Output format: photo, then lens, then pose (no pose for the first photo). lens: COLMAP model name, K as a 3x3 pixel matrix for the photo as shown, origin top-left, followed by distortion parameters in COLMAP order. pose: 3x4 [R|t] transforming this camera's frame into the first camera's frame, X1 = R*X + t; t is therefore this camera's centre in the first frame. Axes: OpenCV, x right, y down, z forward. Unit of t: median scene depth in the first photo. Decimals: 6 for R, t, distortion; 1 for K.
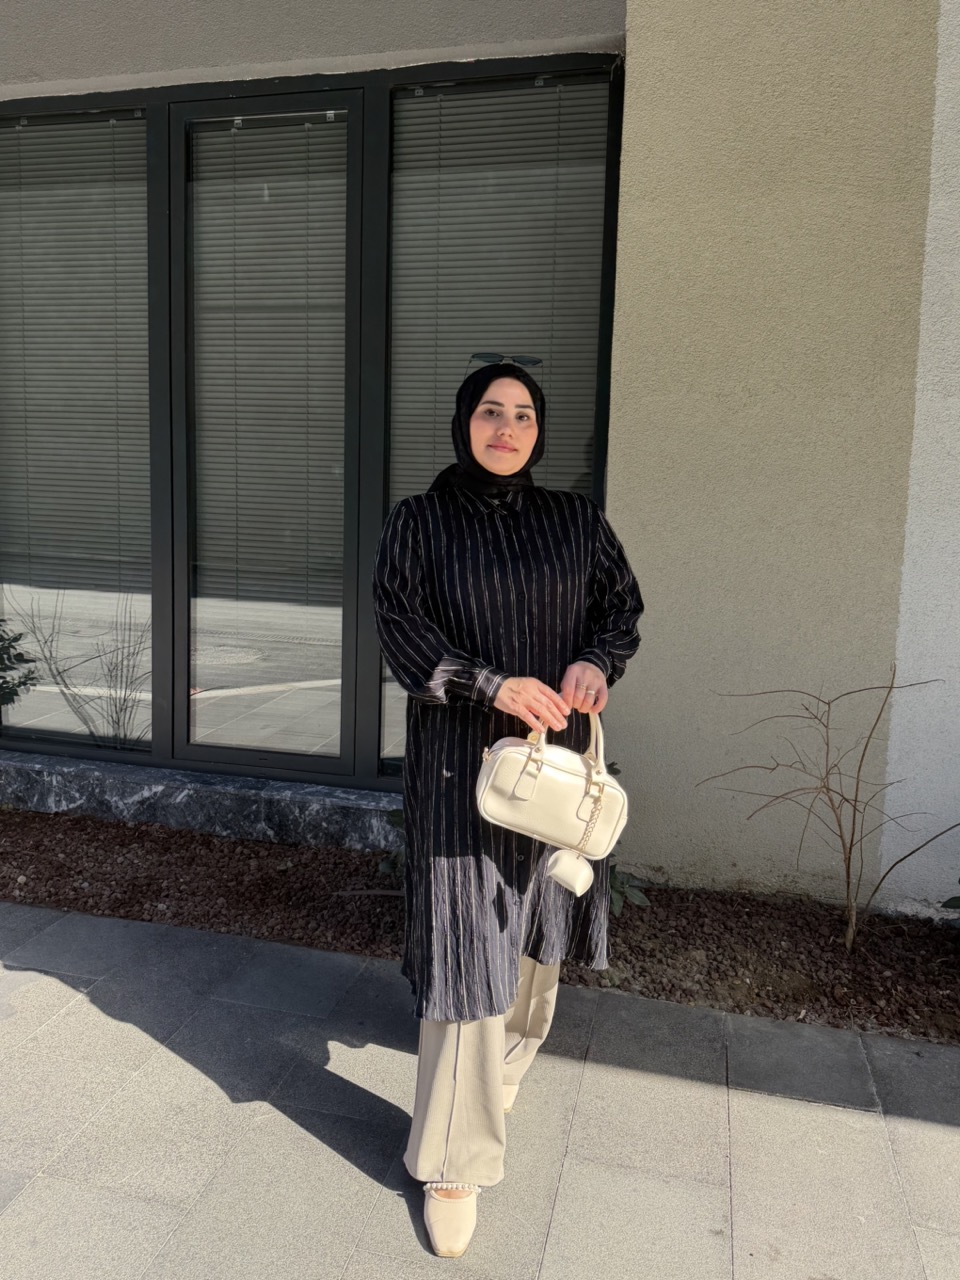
lens RADIAL K [[935.6, 0, 483.2], [0, 935.6, 570.8], [0, 0, 1]] dist [0.089303, -0.130779]
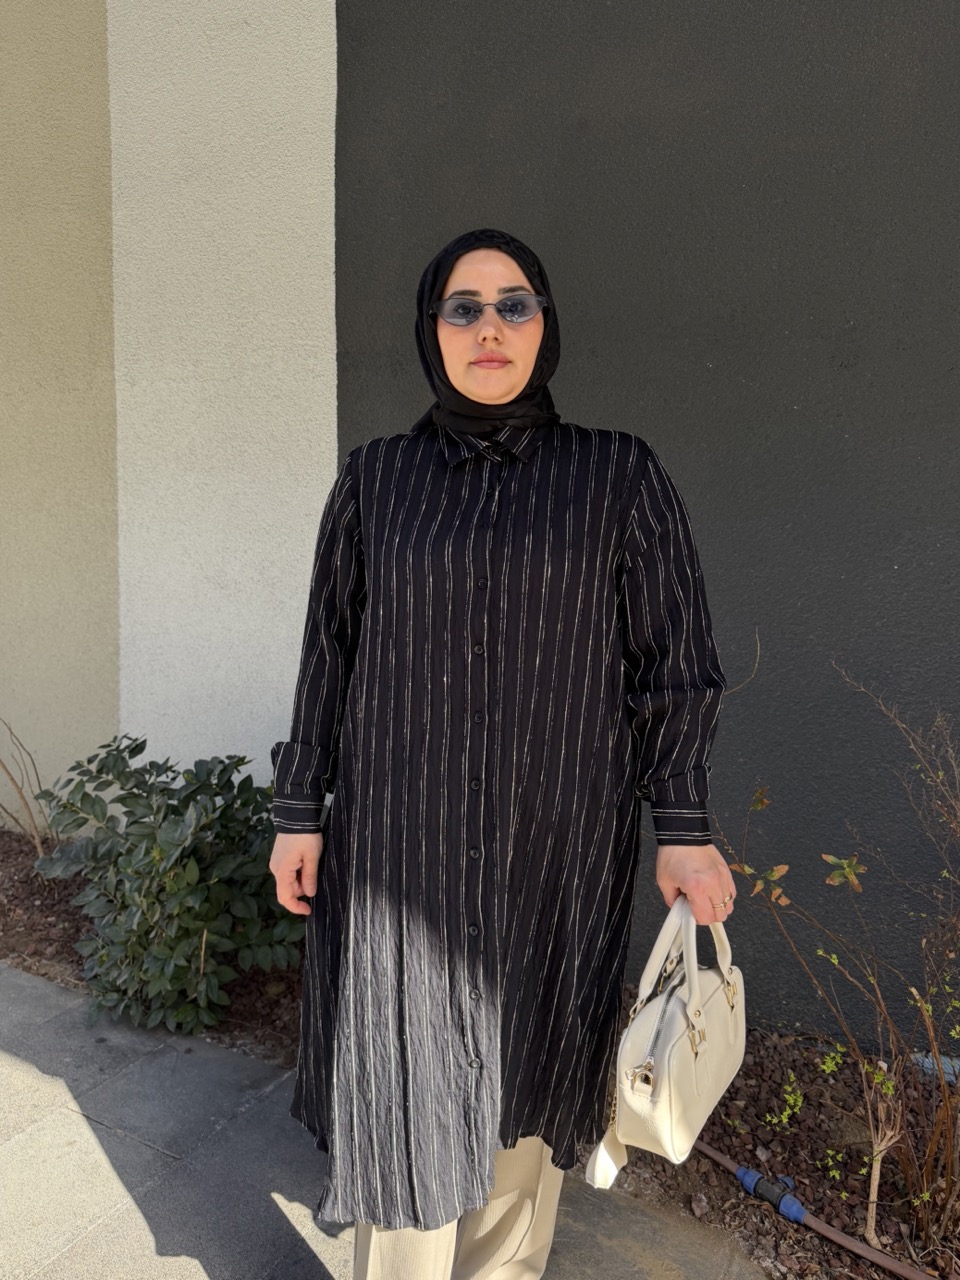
lens RADIAL K [[935.5, 0, 484.6], [0, 935.5, 593.1], [0, 0, 1]] dist [0.003184, -0.018880]
pose [[0.968450, 0.011232, -0.248954, 1.093837], [-0.016459, 0.999685, -0.018922, 0.066549], [0.248664, 0.022423, 0.968330, 0.054063]]
